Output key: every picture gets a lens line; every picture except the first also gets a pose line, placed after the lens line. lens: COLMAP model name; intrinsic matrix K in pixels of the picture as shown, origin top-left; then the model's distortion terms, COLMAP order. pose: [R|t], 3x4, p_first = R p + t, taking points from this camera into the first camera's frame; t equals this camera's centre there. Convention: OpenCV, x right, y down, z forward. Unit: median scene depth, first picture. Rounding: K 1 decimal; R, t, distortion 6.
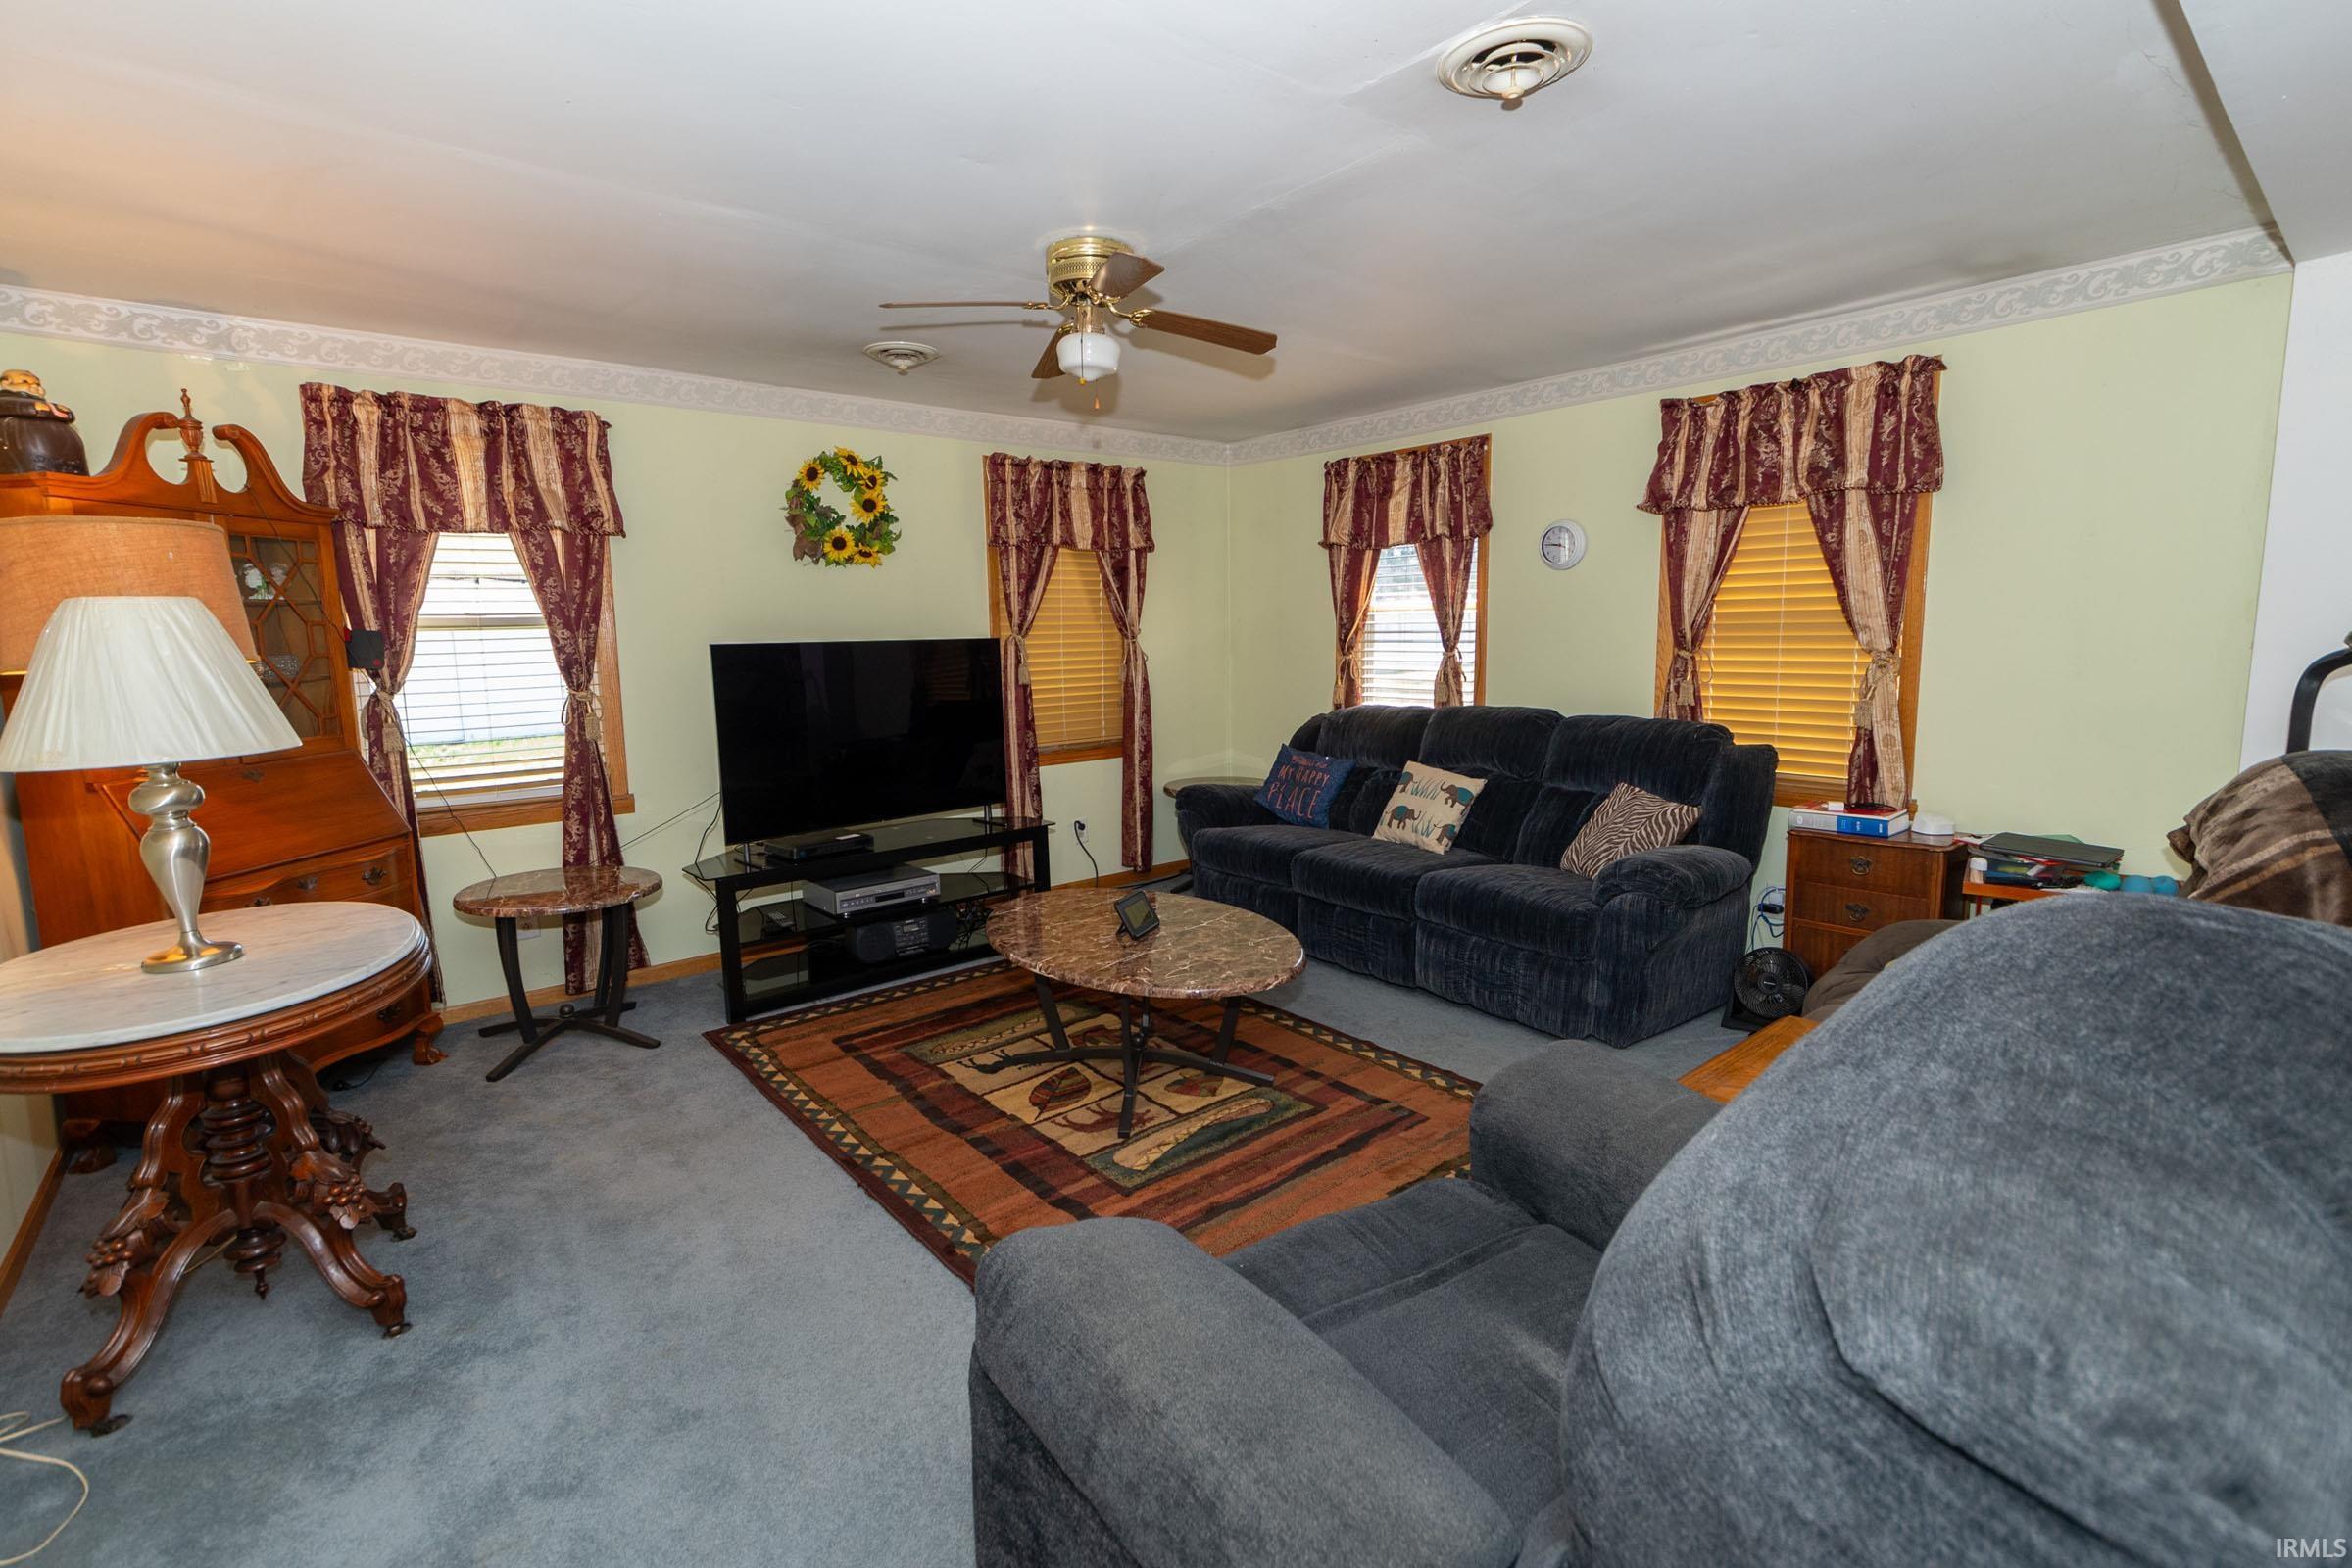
lens RADIAL K [[1064.2, 0, 1161.8], [0, 1064.2, 774.5], [0, 0, 1]] dist [0.002674, -0.000447]
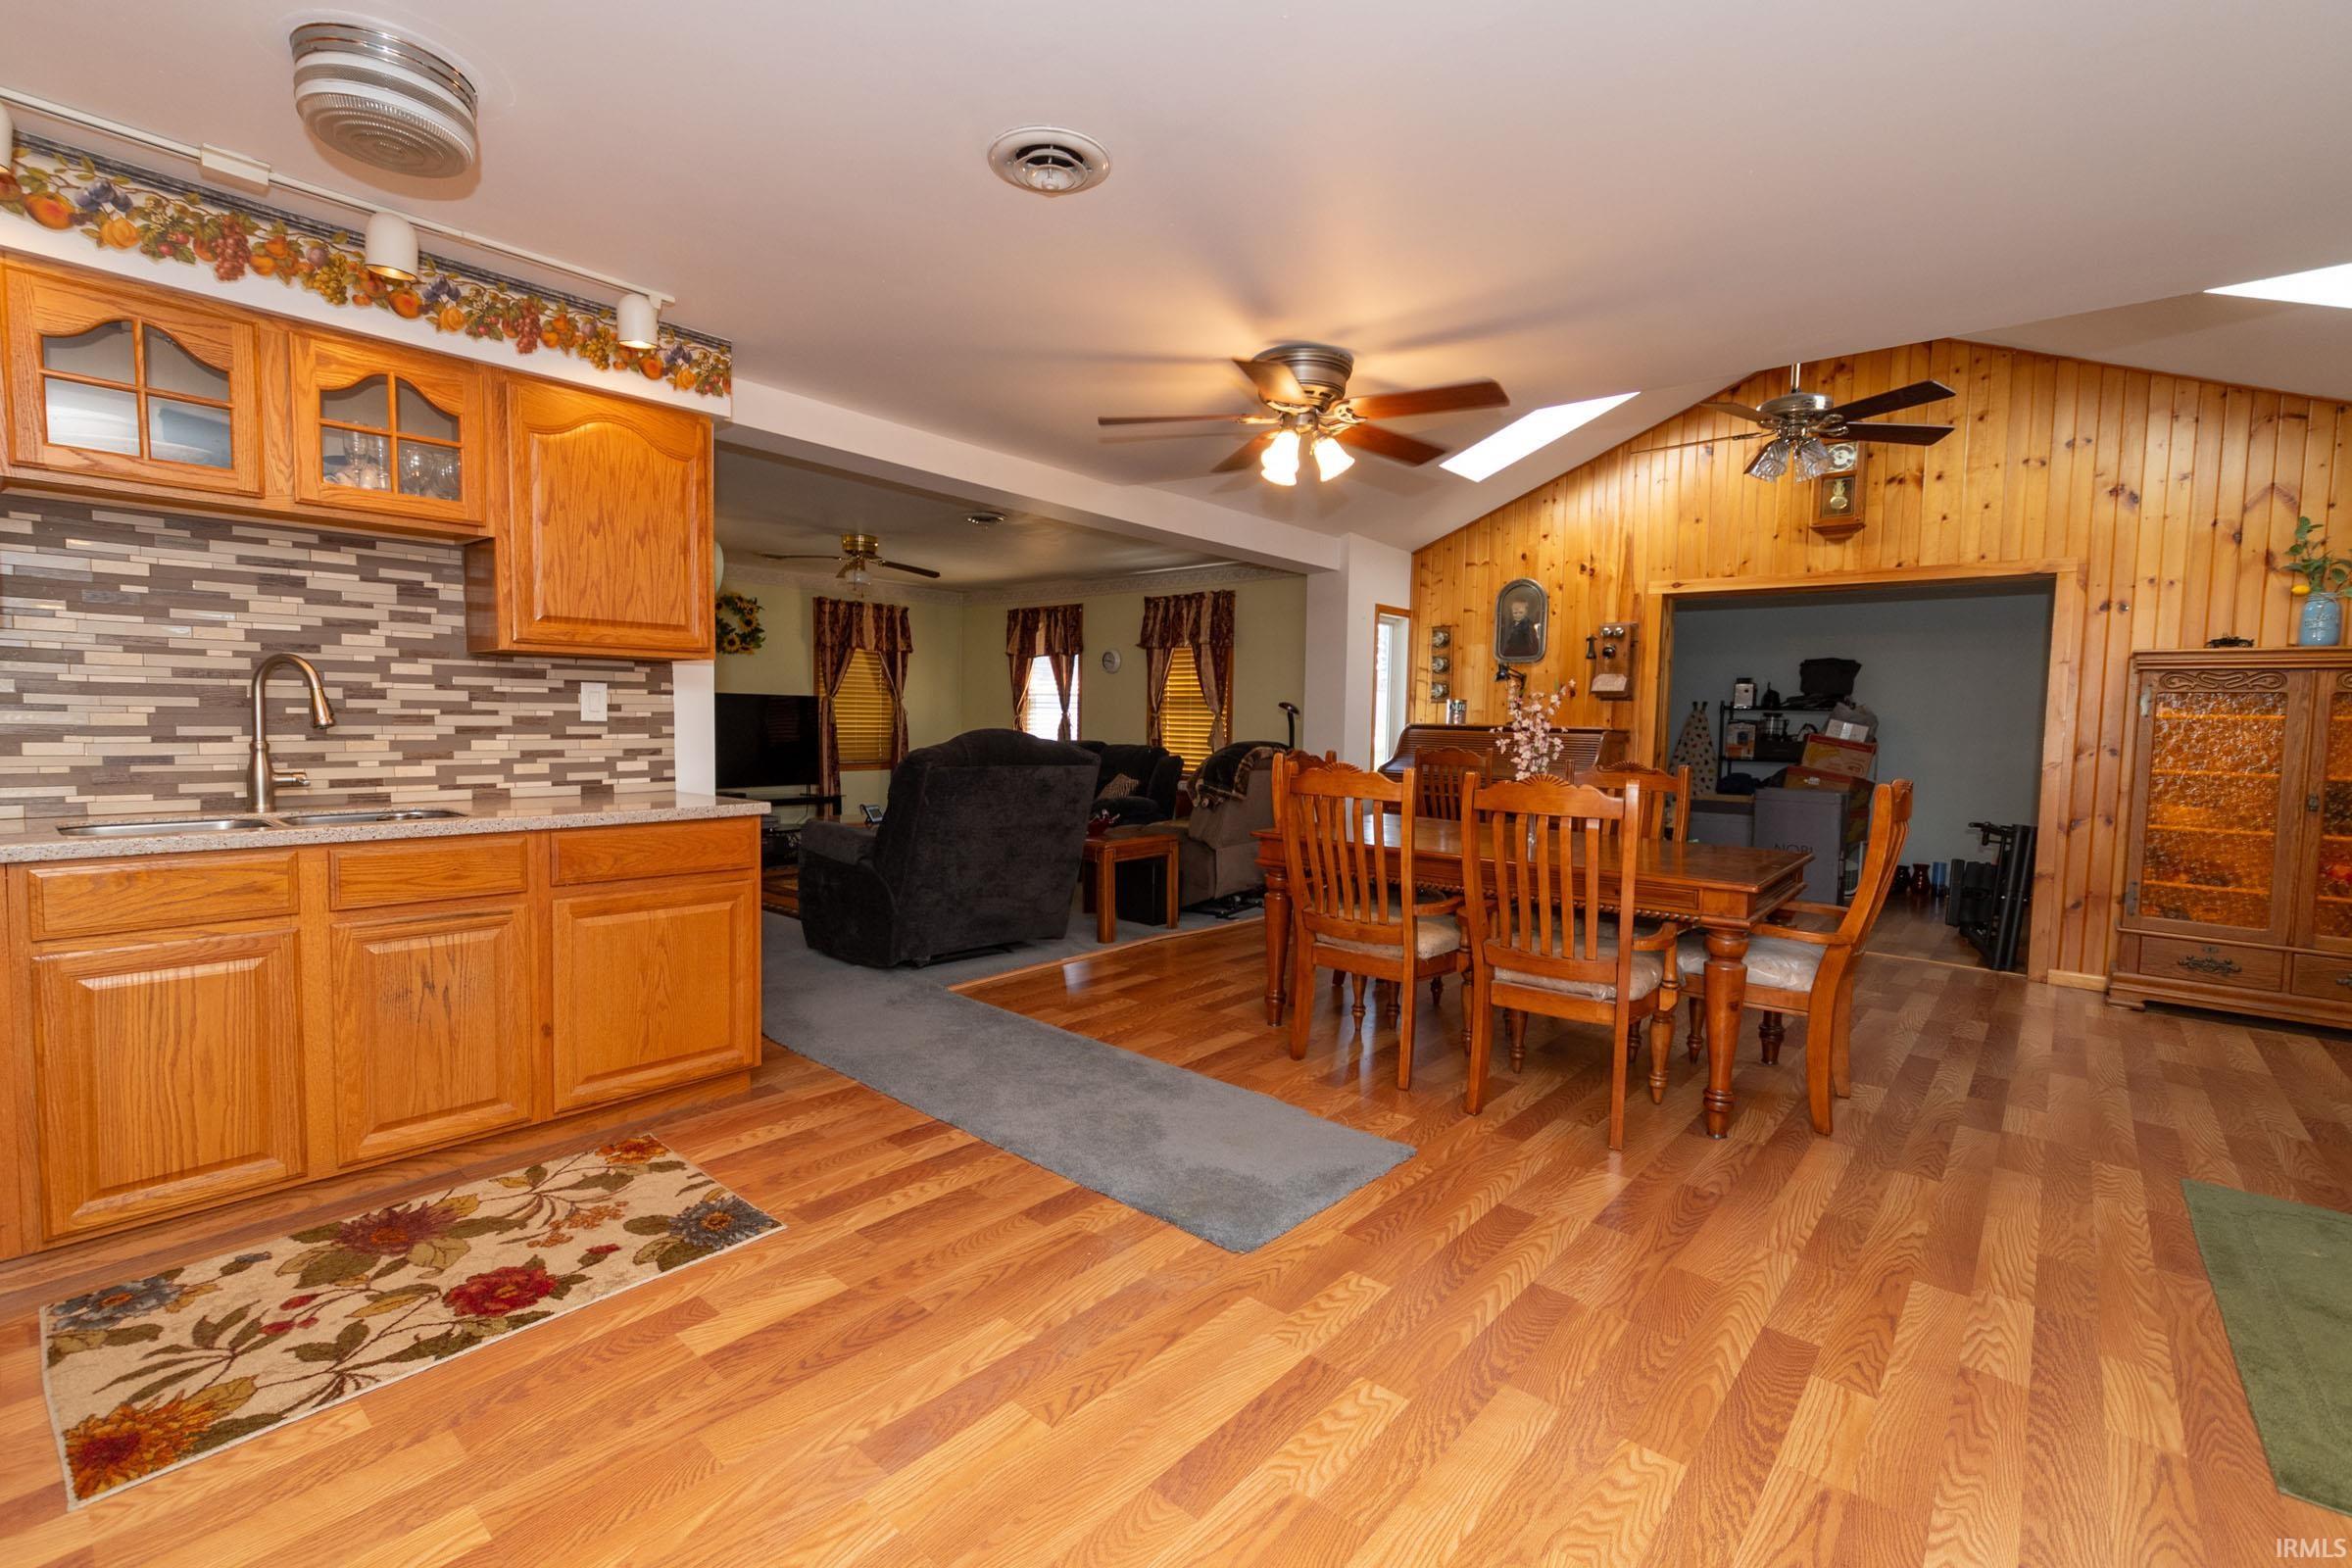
lens RADIAL K [[1030.6, 0, 1176.0], [0, 1030.6, 784.0], [0, 0, 1]] dist [-0.004234, -0.000724]
pose [[0.983535, 0.023859, 0.179134, 0.173245], [-0.010752, 0.997216, -0.073789, 0.182469], [-0.180396, 0.070648, 0.981054, -1.051313]]
